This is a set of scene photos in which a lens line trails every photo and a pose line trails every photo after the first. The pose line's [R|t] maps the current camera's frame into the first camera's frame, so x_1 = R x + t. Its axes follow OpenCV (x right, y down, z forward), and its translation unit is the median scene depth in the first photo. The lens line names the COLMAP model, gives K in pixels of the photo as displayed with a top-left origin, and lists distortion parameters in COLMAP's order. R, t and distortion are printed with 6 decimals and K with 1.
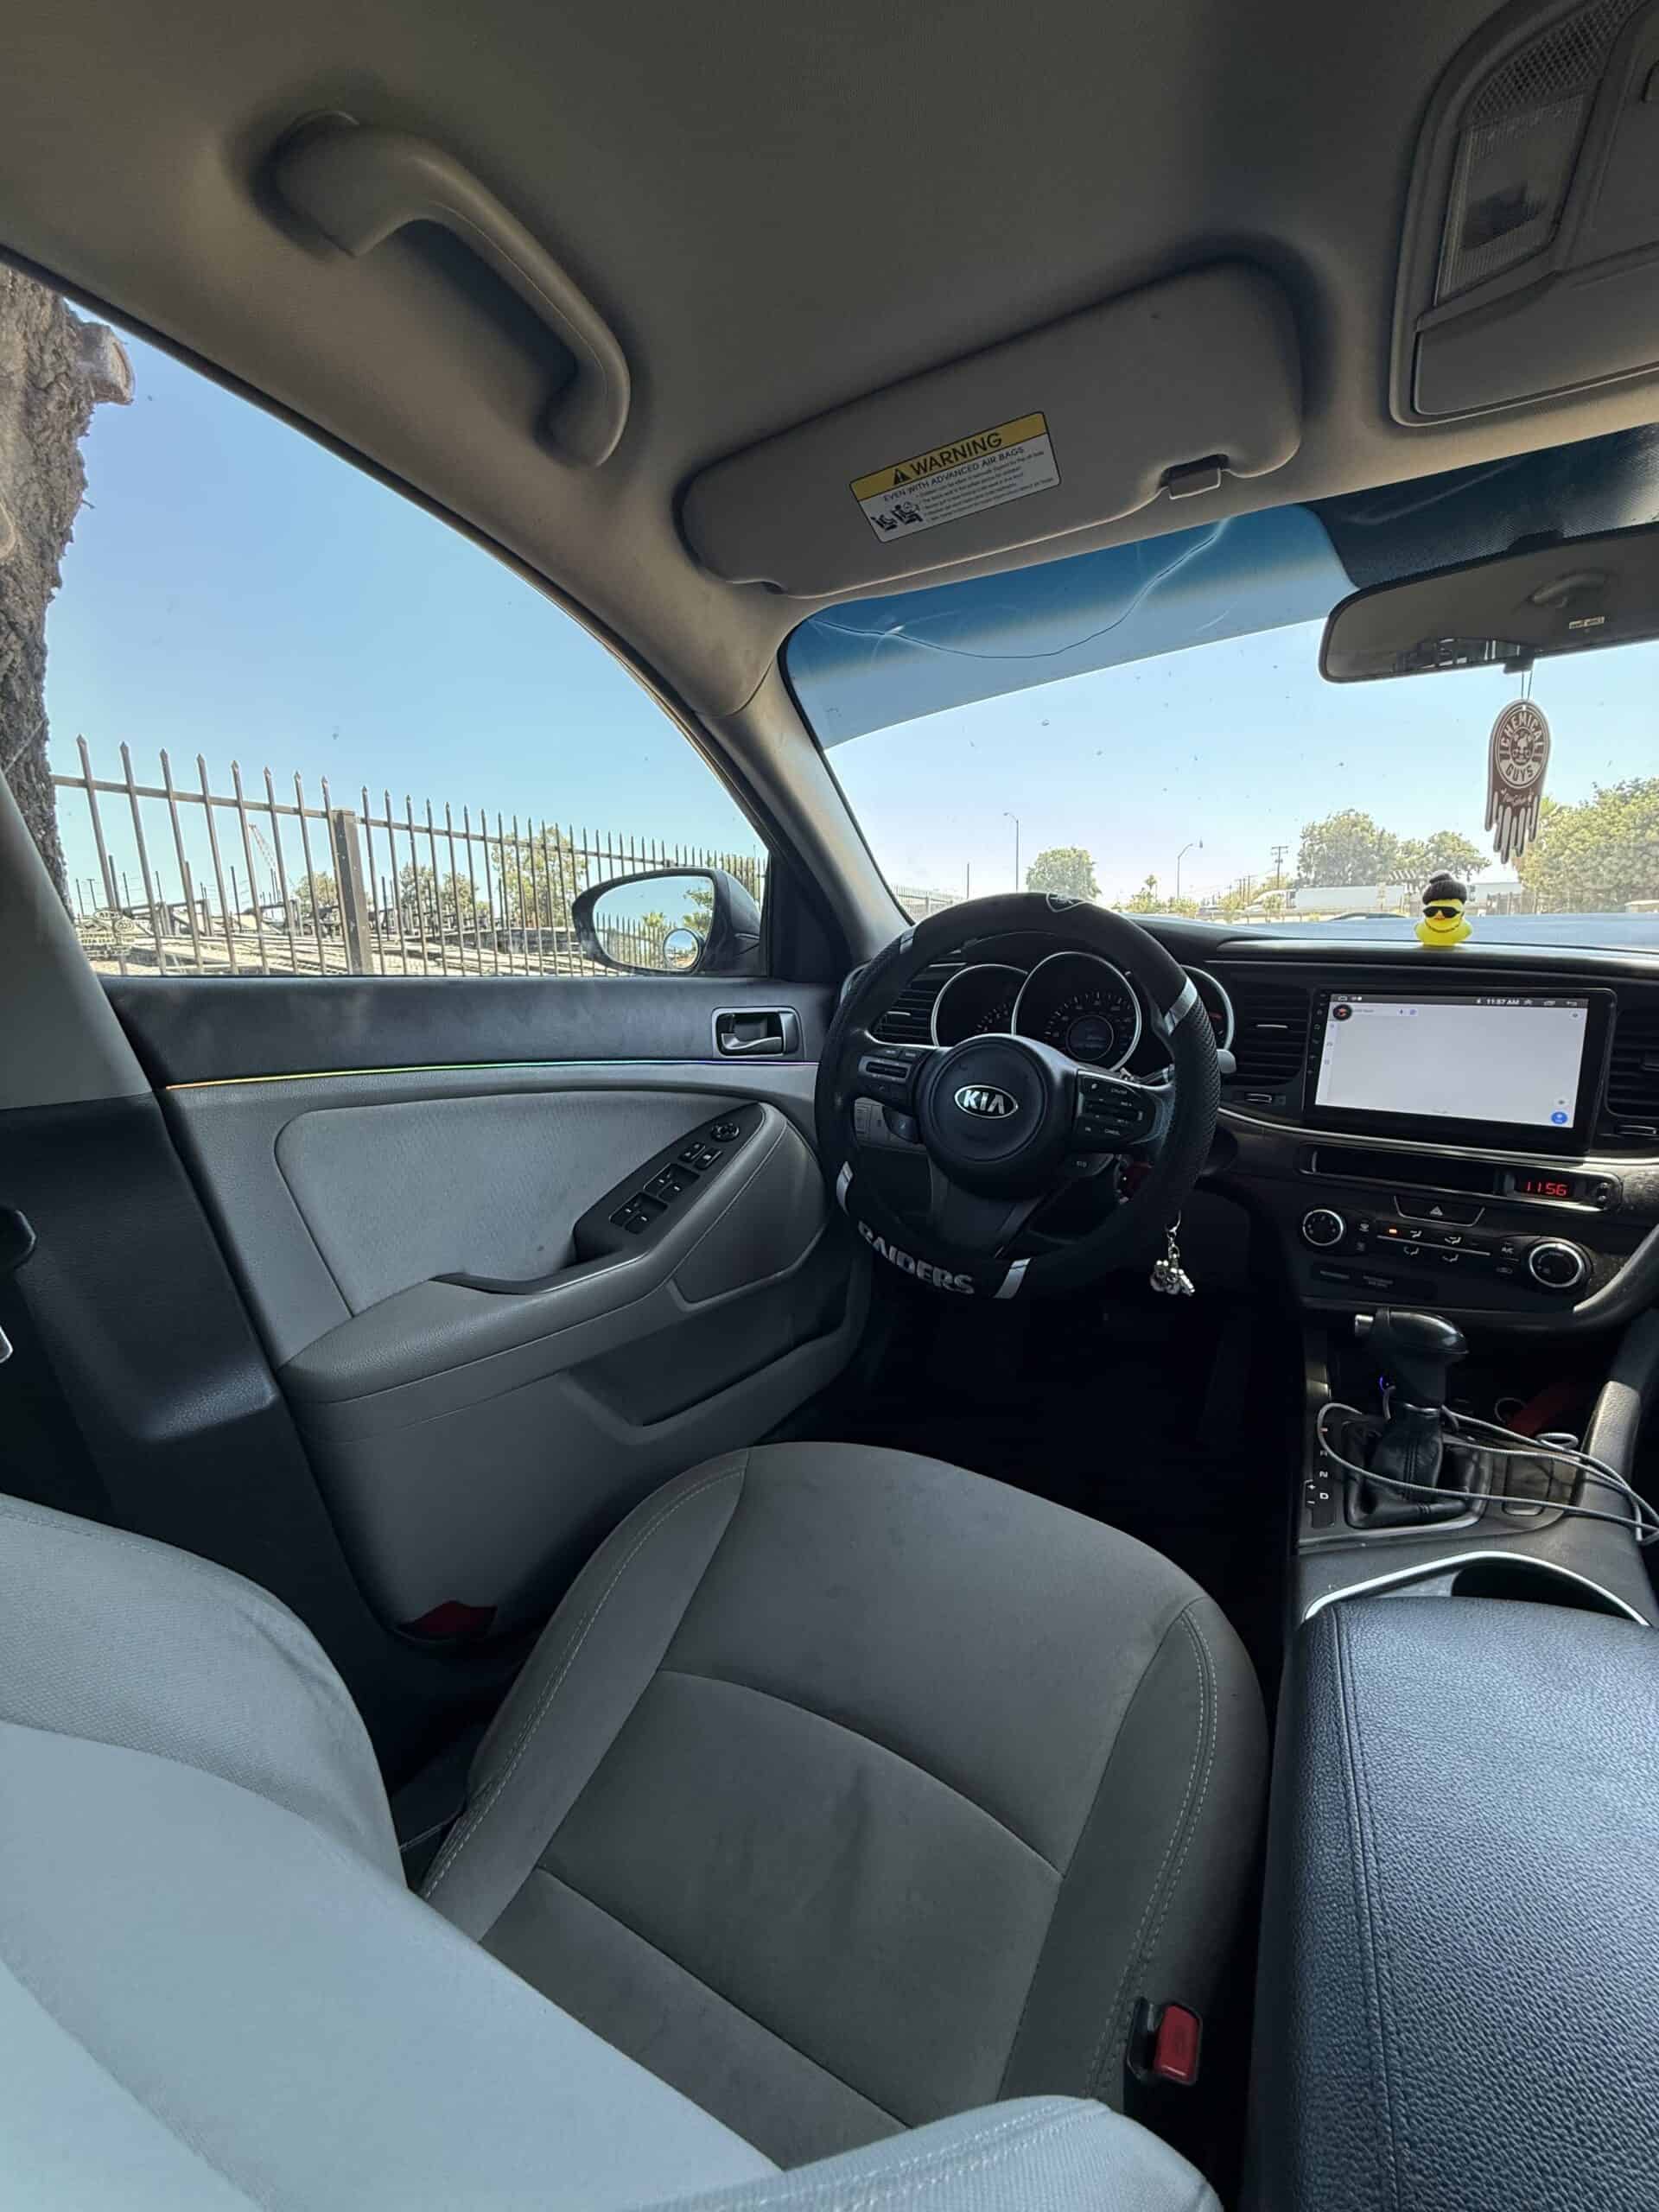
lens RADIAL K [[887.4, 0, 825.5], [0, 887.4, 1098.1], [0, 0, 1]] dist [-0.001106, -0.000265]
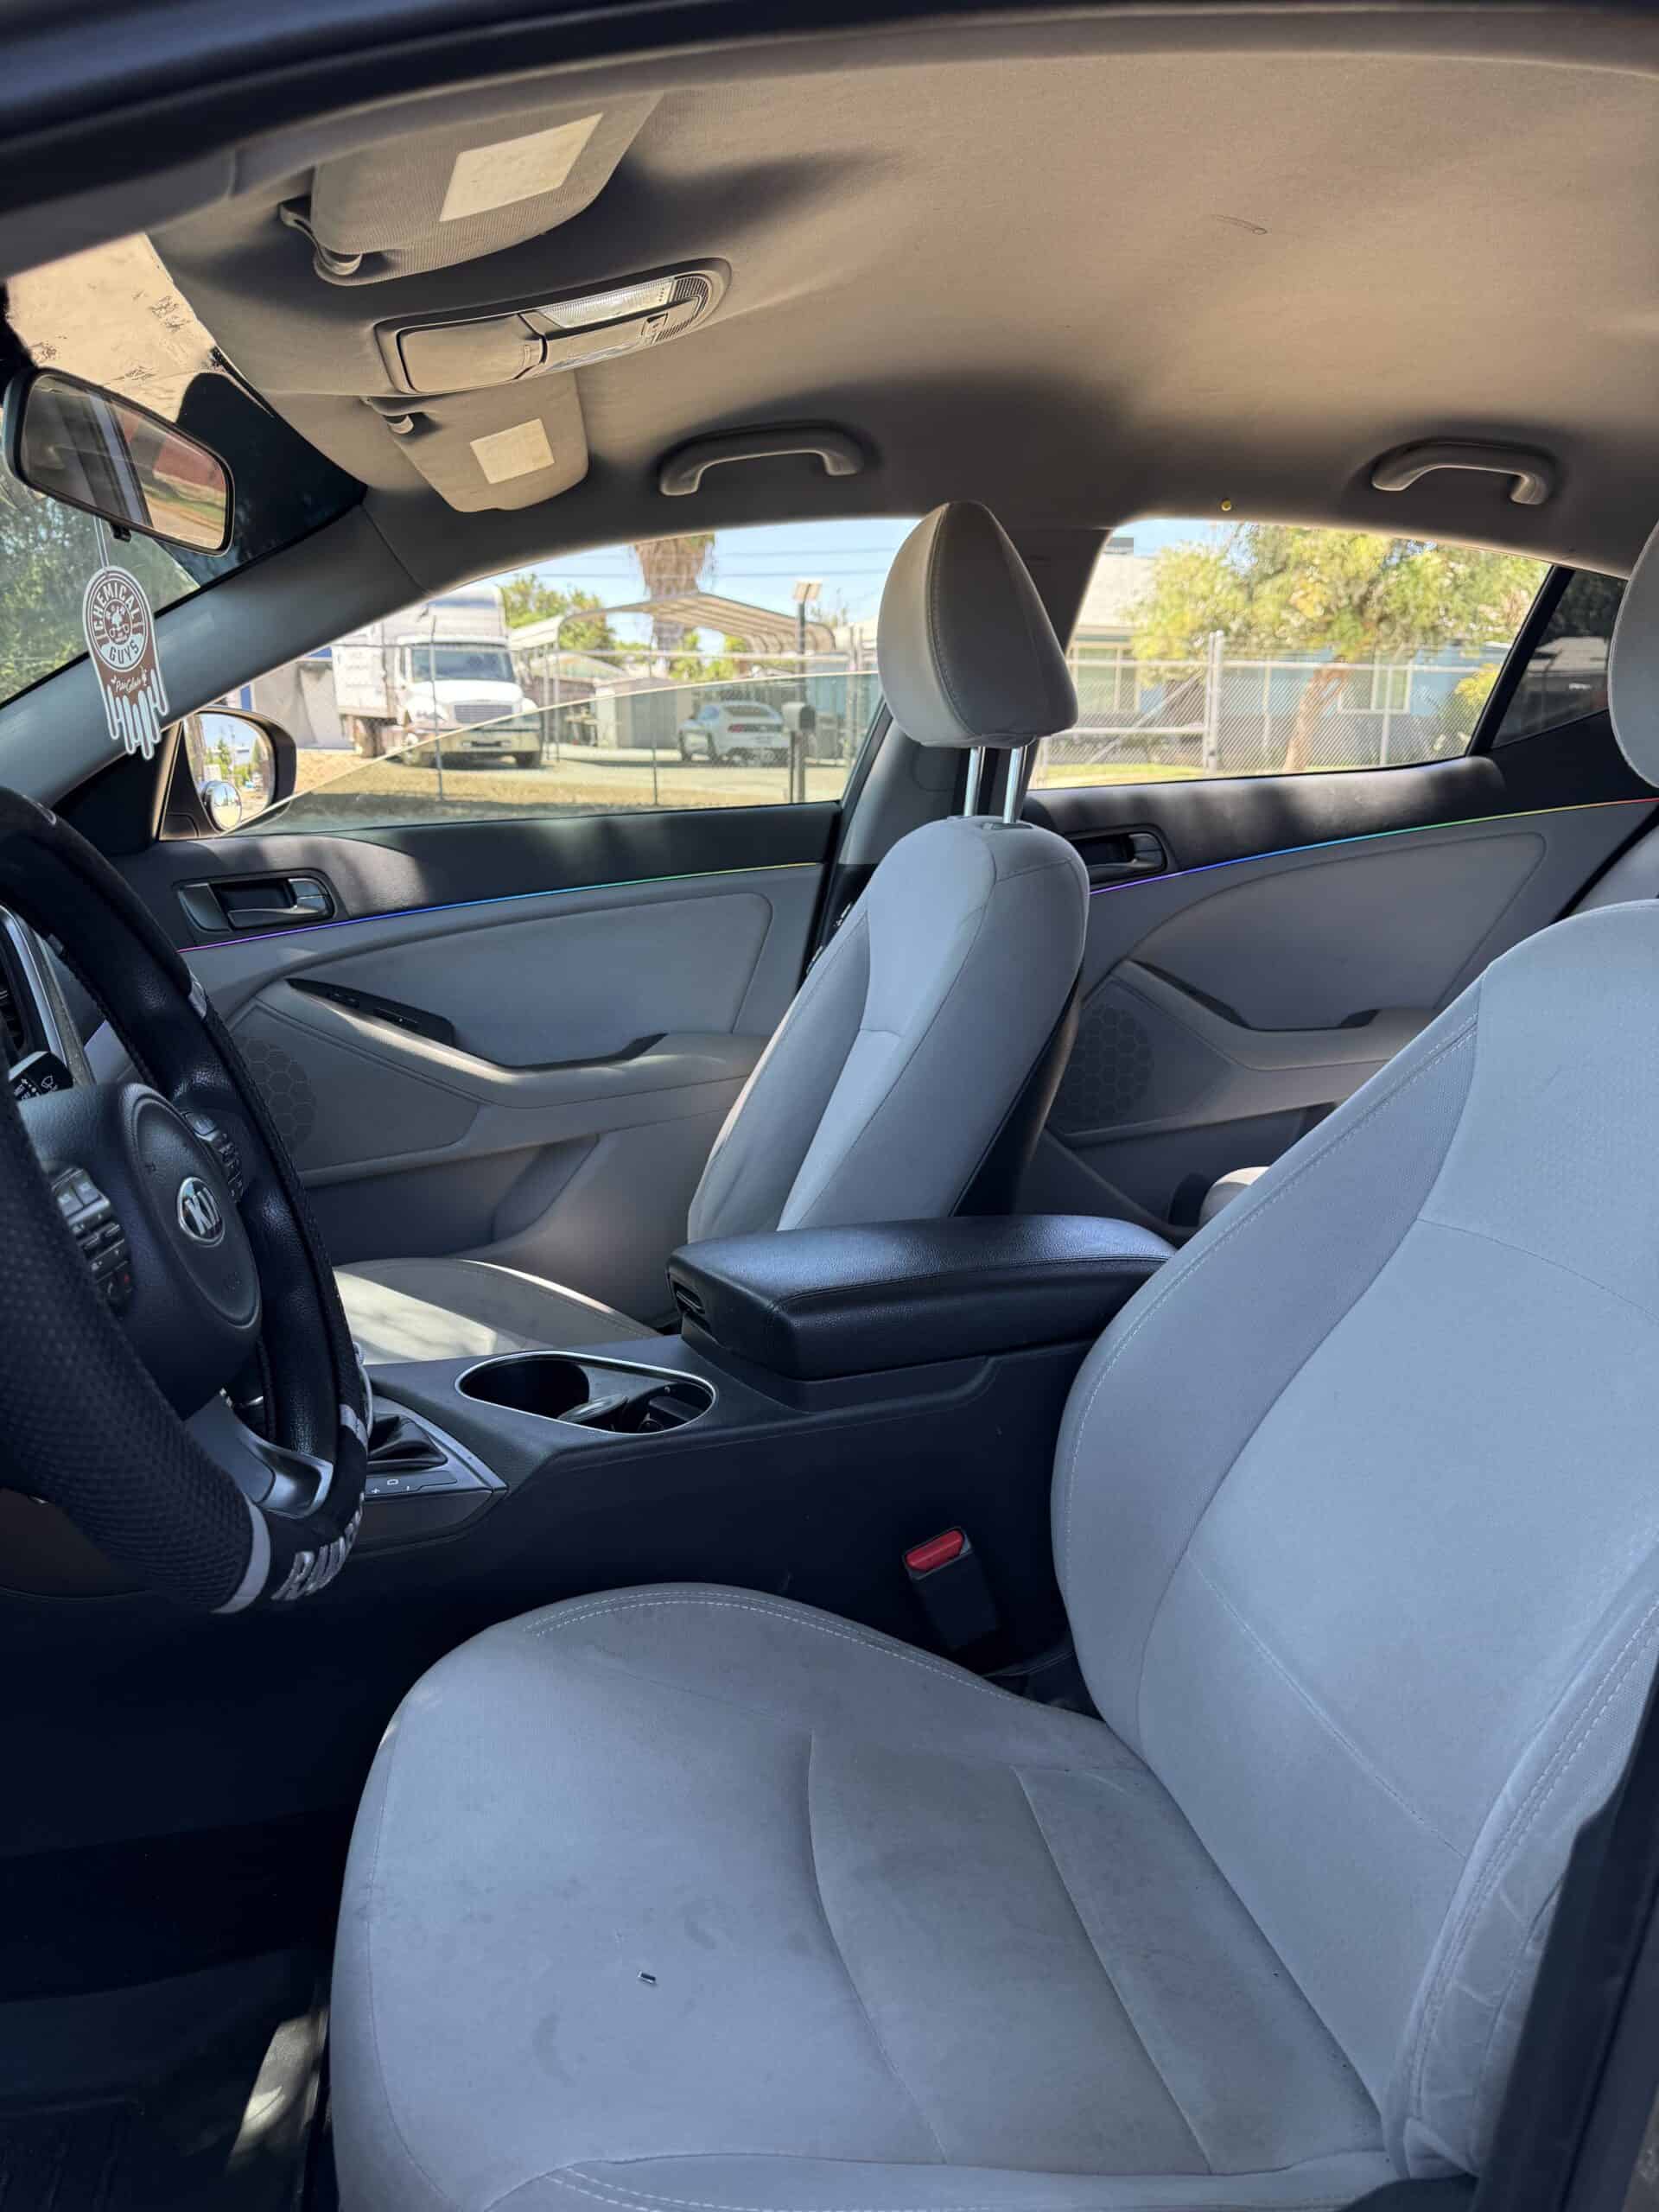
lens RADIAL K [[1559.9, 0, 840.4], [0, 1559.9, 1097.6], [0, 0, 1]] dist [0.110702, -0.226738]
pose [[-0.663759, -0.139444, 0.734833, -0.754542], [0.150191, 0.937606, 0.313587, -0.300227], [-0.732712, 0.318511, -0.601401, 1.364527]]
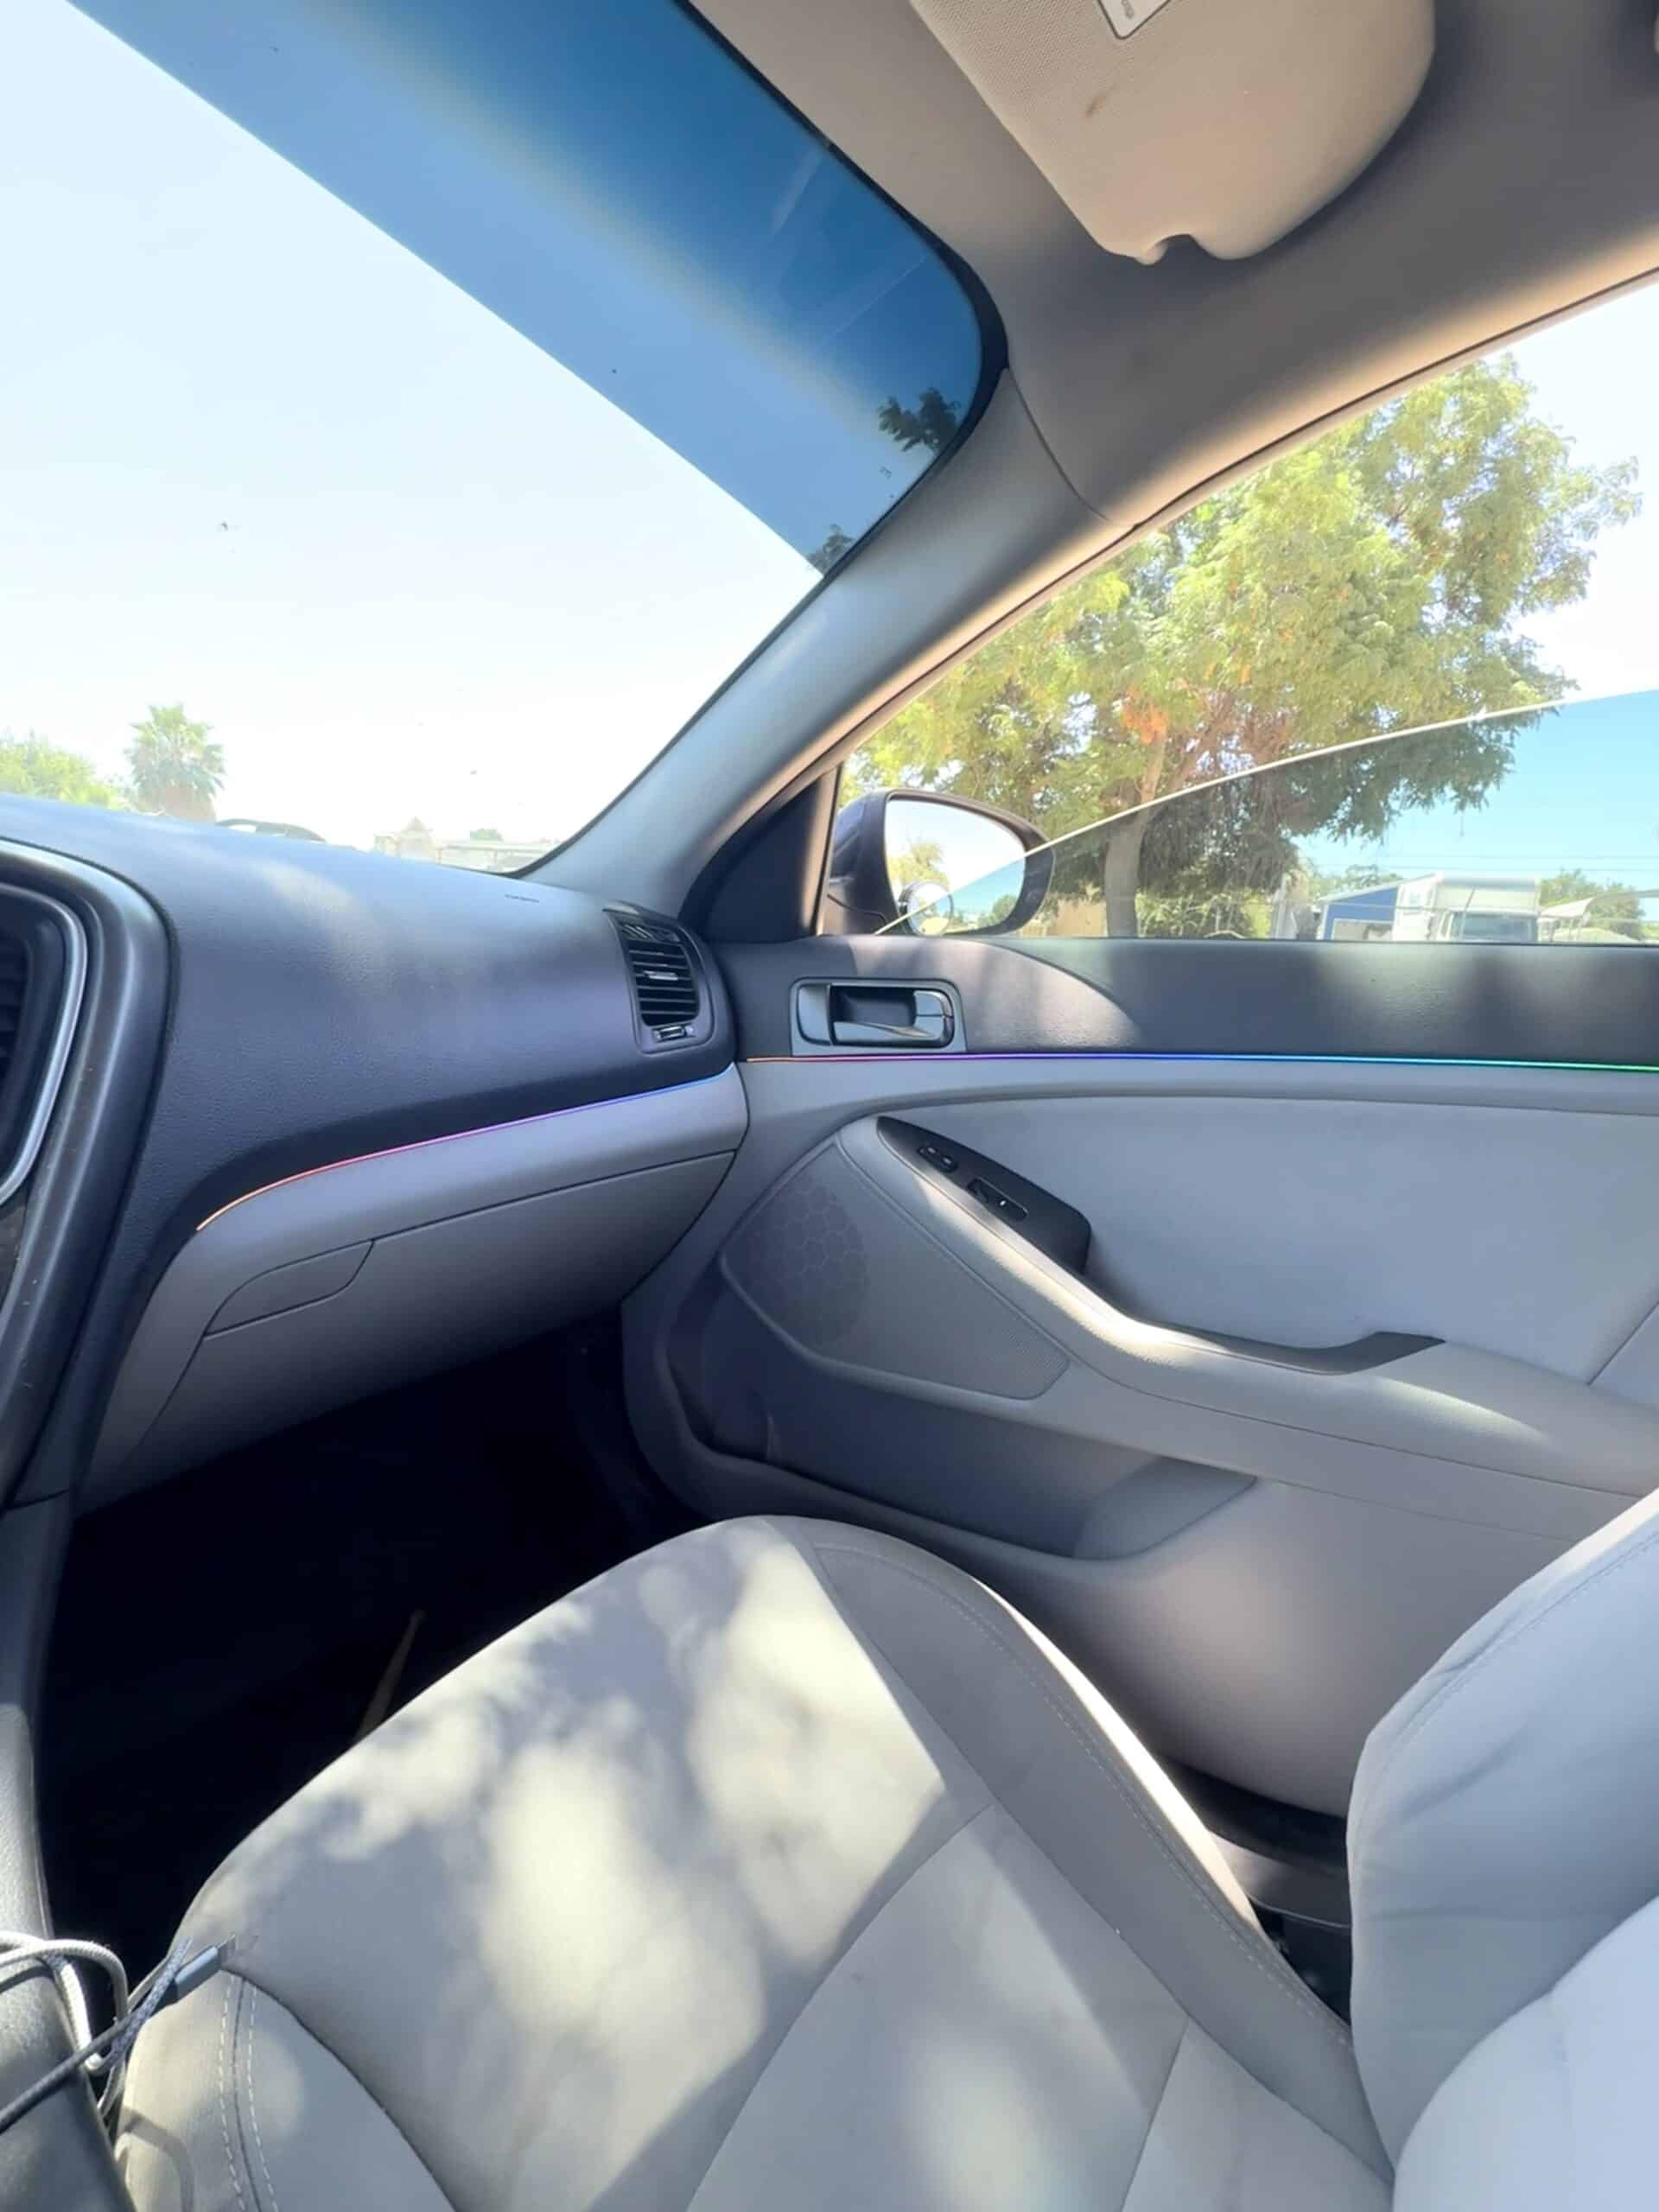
lens RADIAL K [[966.9, 0, 822.9], [0, 966.9, 1107.4], [0, 0, 1]] dist [-0.002911, -0.000228]
pose [[0.101855, -0.138311, 0.985137, 0.448171], [0.103272, 0.986407, 0.127812, -0.012127], [-0.989424, 0.088718, 0.114754, 0.437948]]
